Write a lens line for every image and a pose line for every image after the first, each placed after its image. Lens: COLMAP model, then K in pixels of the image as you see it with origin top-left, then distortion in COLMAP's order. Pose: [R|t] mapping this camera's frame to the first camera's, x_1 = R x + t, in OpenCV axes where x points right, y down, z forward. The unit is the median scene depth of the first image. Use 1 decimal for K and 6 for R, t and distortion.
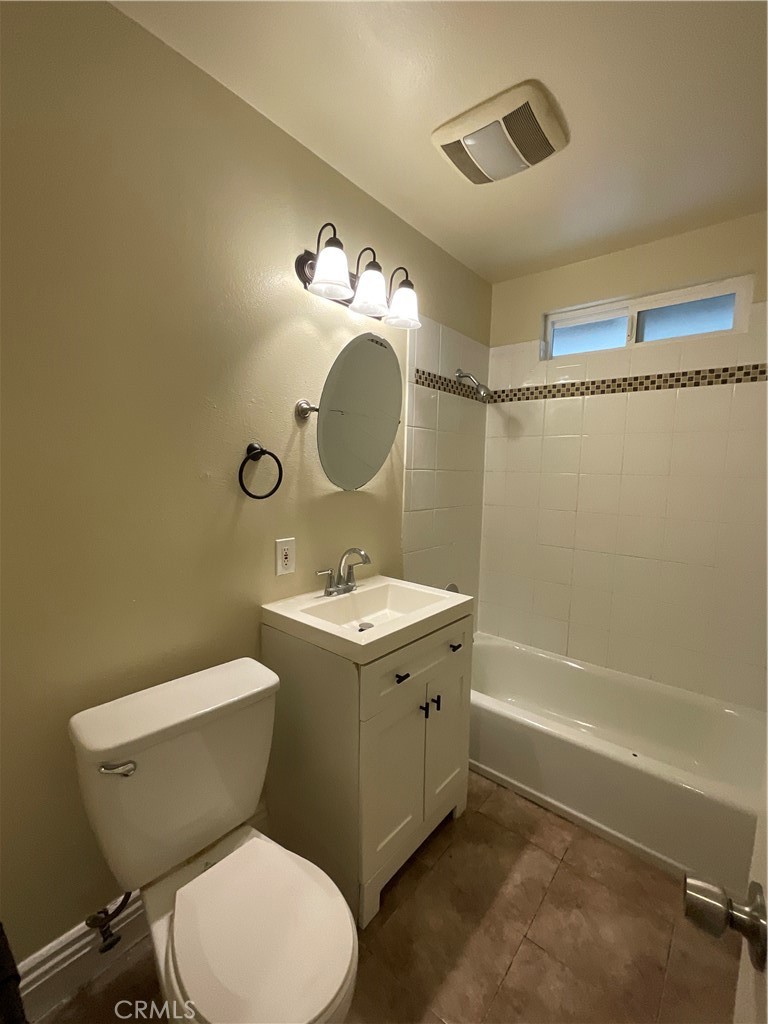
lens RADIAL K [[434.4, 0, 382.2], [0, 434.4, 511.1], [0, 0, 1]] dist [-0.002334, 0.003766]
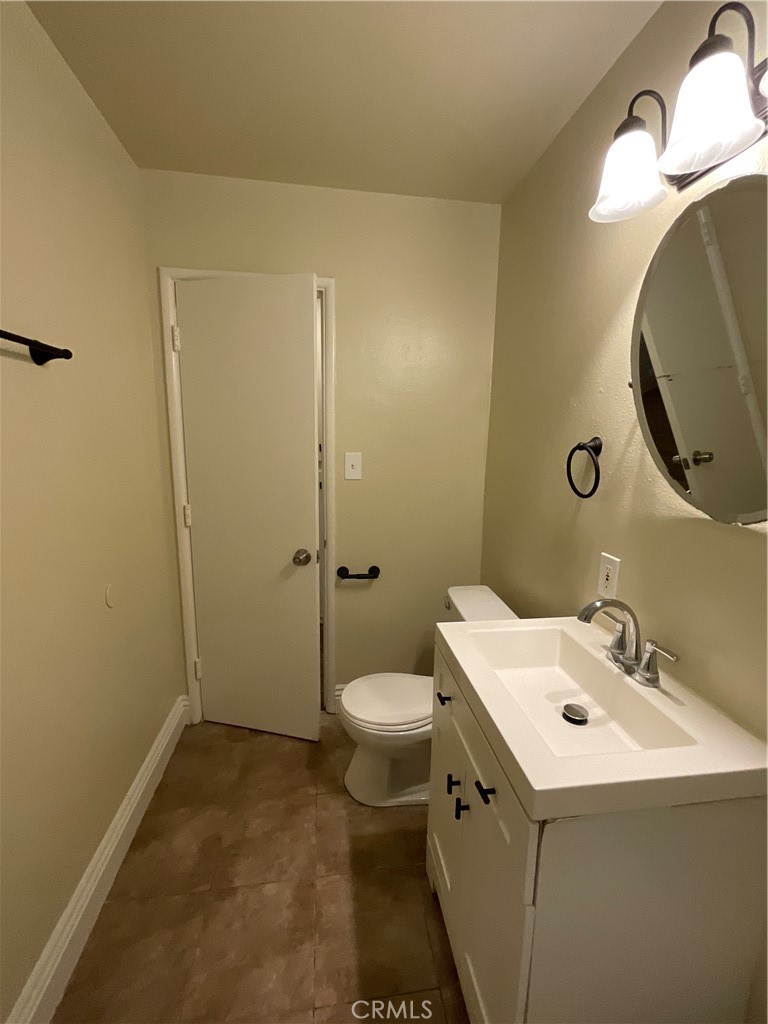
lens RADIAL K [[417.9, 0, 381.0], [0, 417.9, 512.6], [0, 0, 1]] dist [-0.000209, 0.000587]
pose [[-0.666740, 0.103765, -0.738032, 0.560212], [-0.104147, 0.967573, 0.230124, -0.132138], [0.737978, 0.230296, -0.634312, 1.048649]]
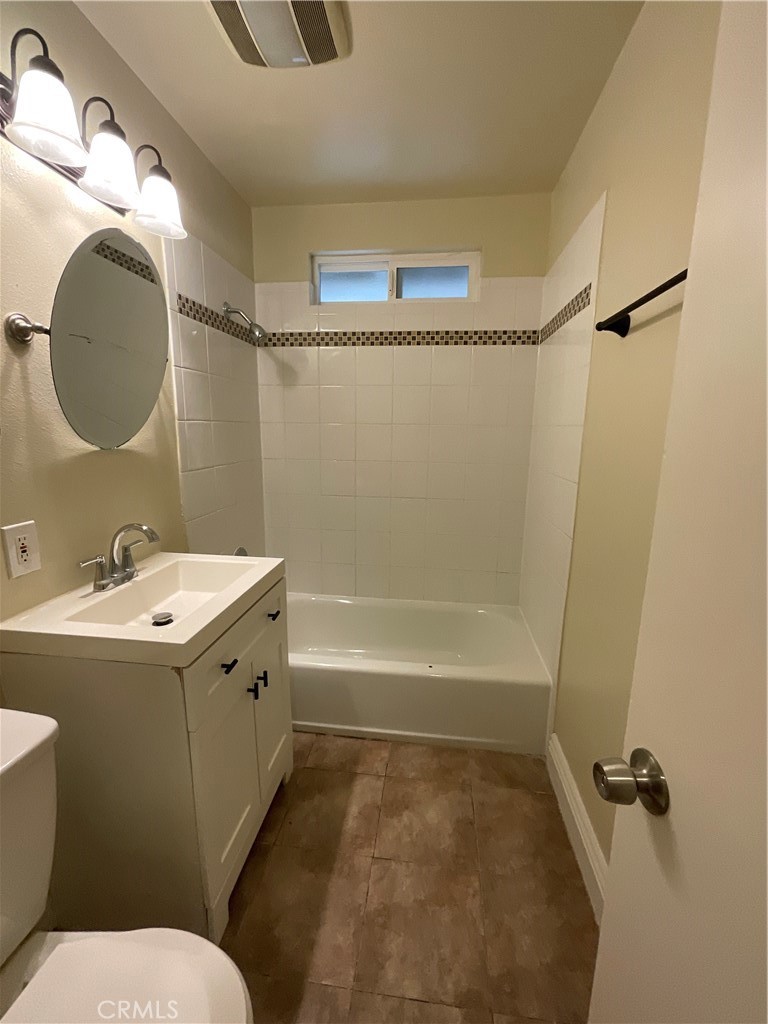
lens RADIAL K [[434.4, 0, 382.2], [0, 434.4, 511.1], [0, 0, 1]] dist [-0.002334, 0.003766]
pose [[0.839752, -0.118116, 0.529967, -0.092273], [0.061498, 0.990462, 0.123303, -0.004659], [-0.539476, -0.070952, 0.839006, 0.108539]]
